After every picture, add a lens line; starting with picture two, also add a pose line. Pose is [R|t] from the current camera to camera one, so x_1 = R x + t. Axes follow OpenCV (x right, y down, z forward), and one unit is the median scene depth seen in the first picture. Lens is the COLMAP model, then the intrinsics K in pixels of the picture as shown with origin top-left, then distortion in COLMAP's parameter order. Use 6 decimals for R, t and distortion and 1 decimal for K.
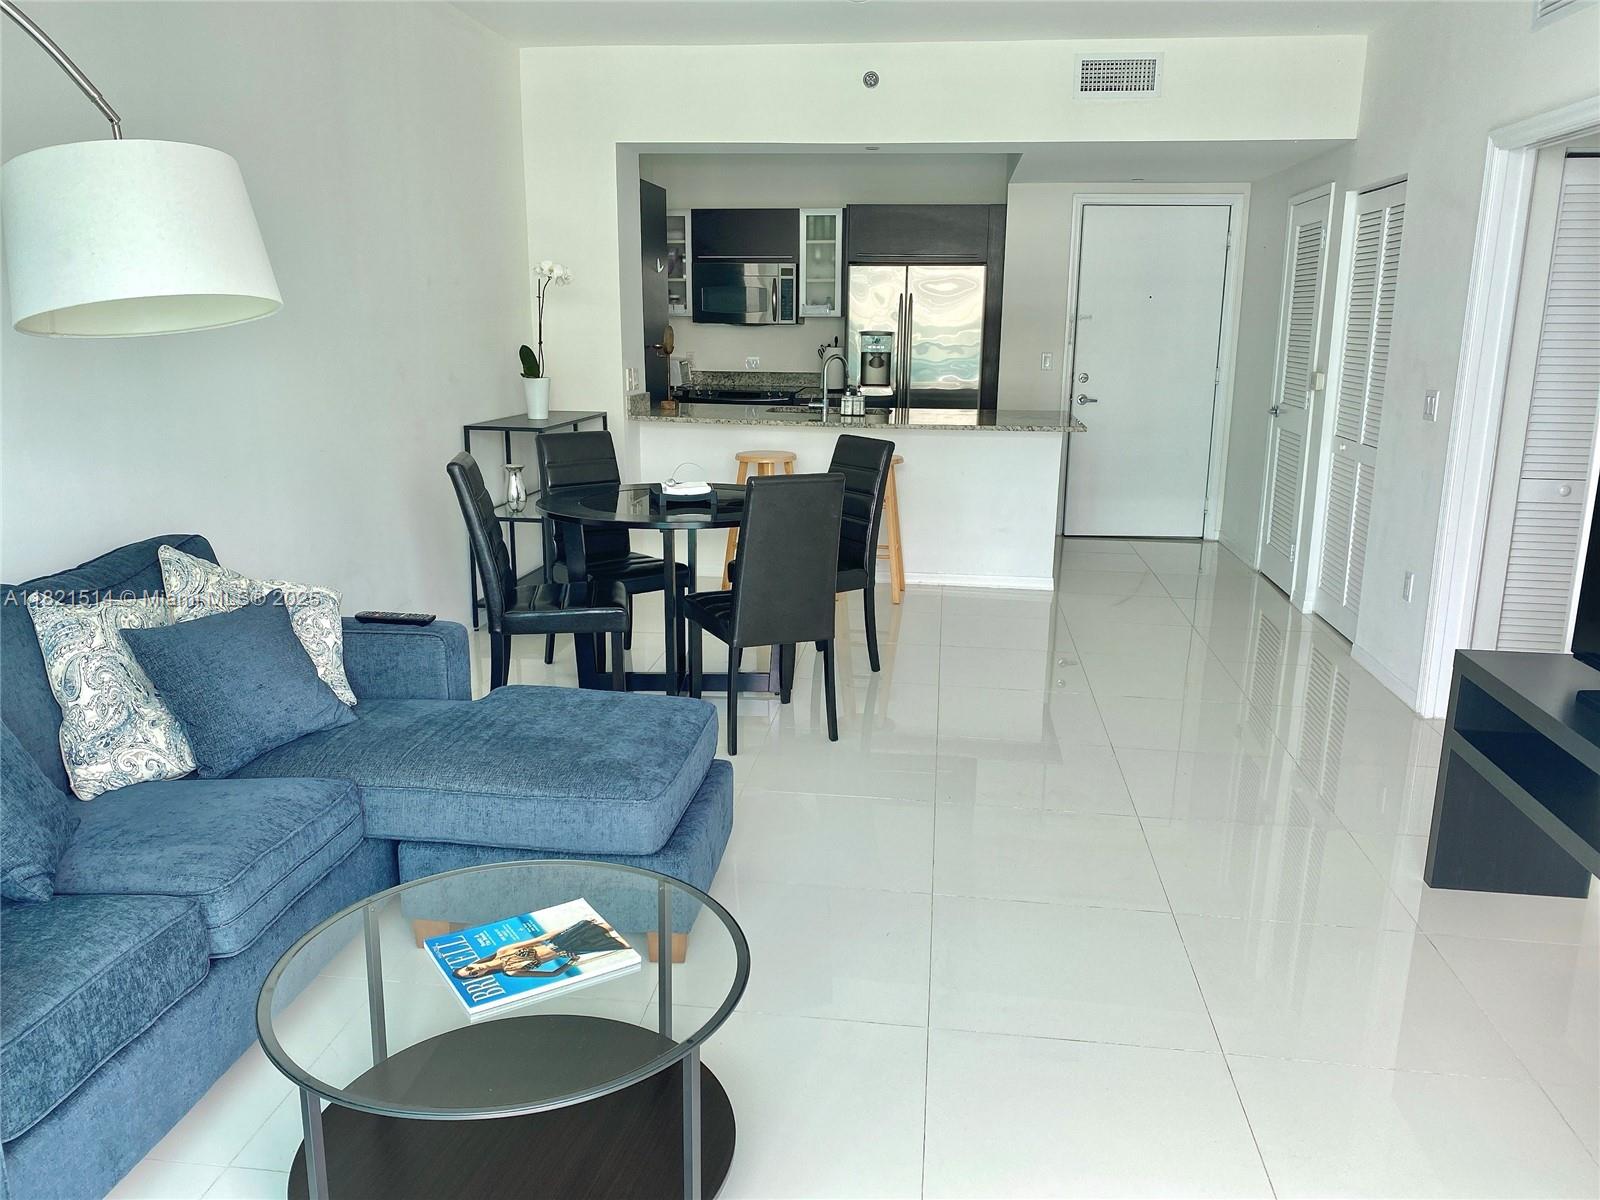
lens RADIAL K [[1222.6, 0, 799.1], [0, 1222.6, 600.1], [0, 0, 1]] dist [-0.003754, -0.000942]
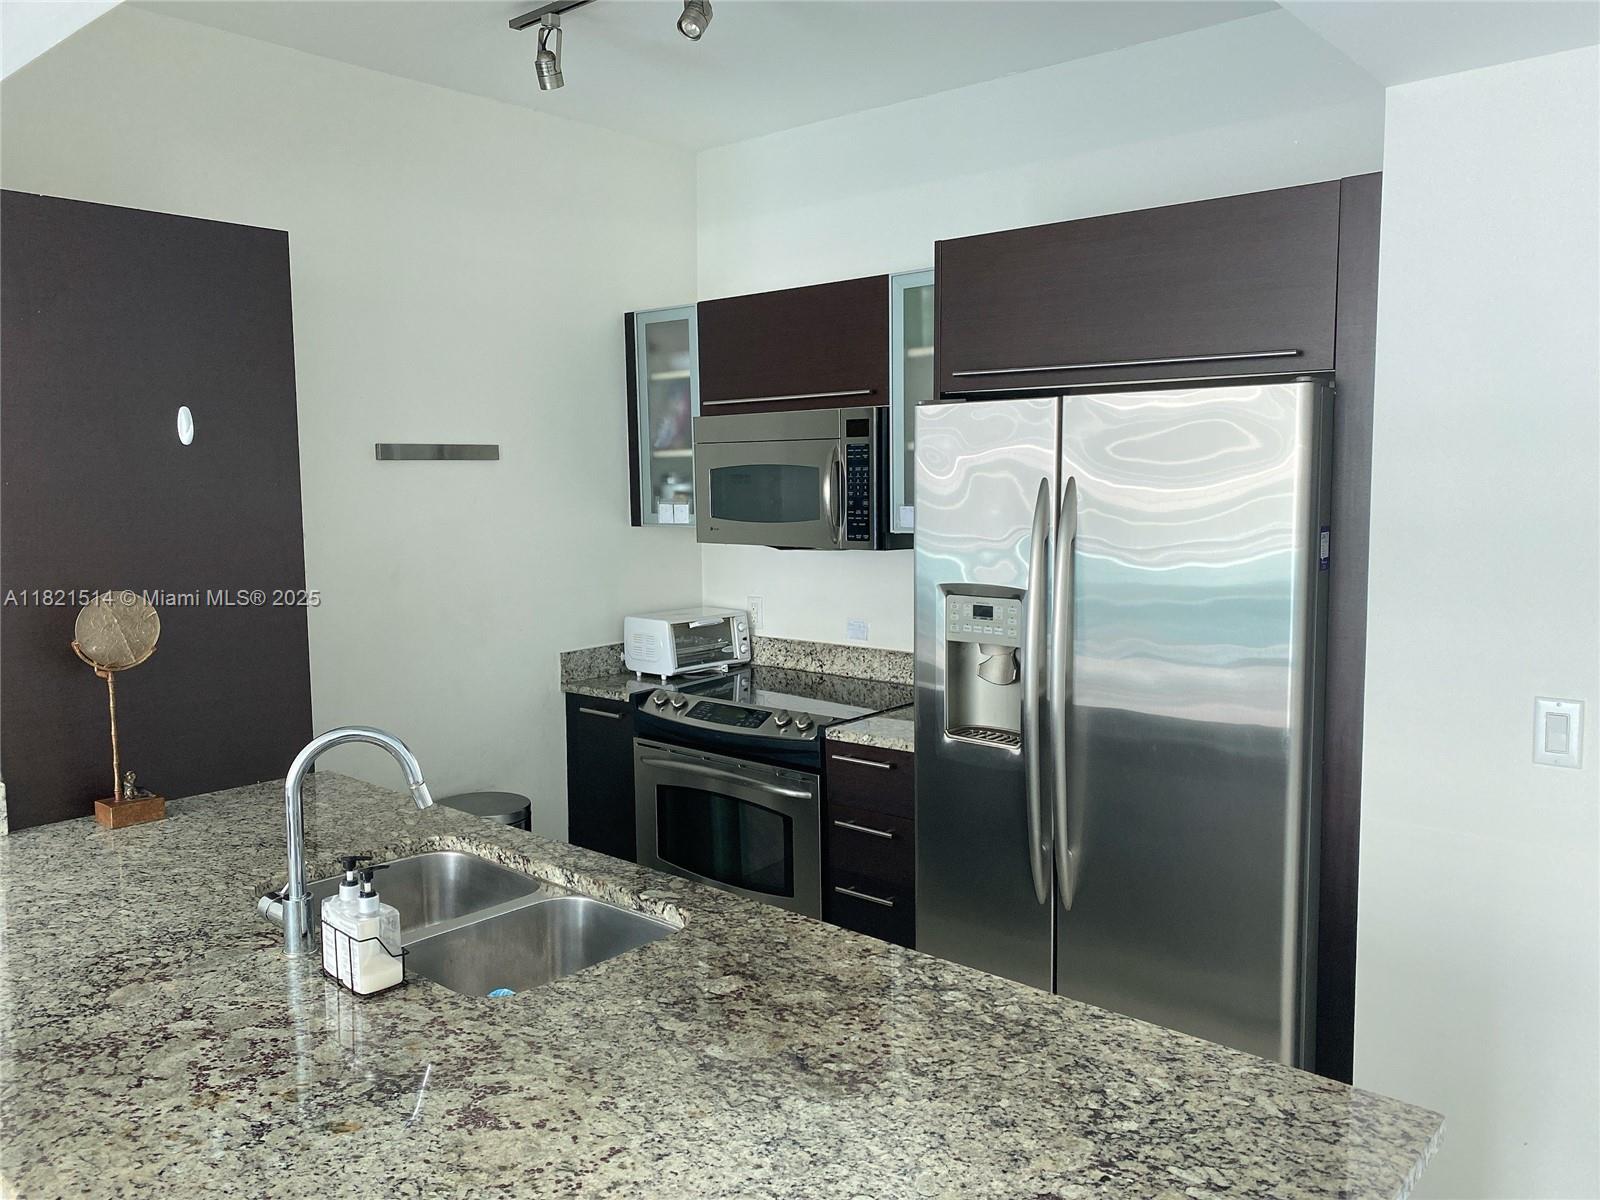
lens RADIAL K [[1222.6, 0, 800.3], [0, 1222.6, 596.2], [0, 0, 1]] dist [-0.003754, -0.000942]
pose [[0.837421, 0.039195, -0.545151, 0.209126], [-0.109179, 0.989319, -0.096582, -0.176871], [0.535542, 0.140399, 0.832756, 0.680405]]
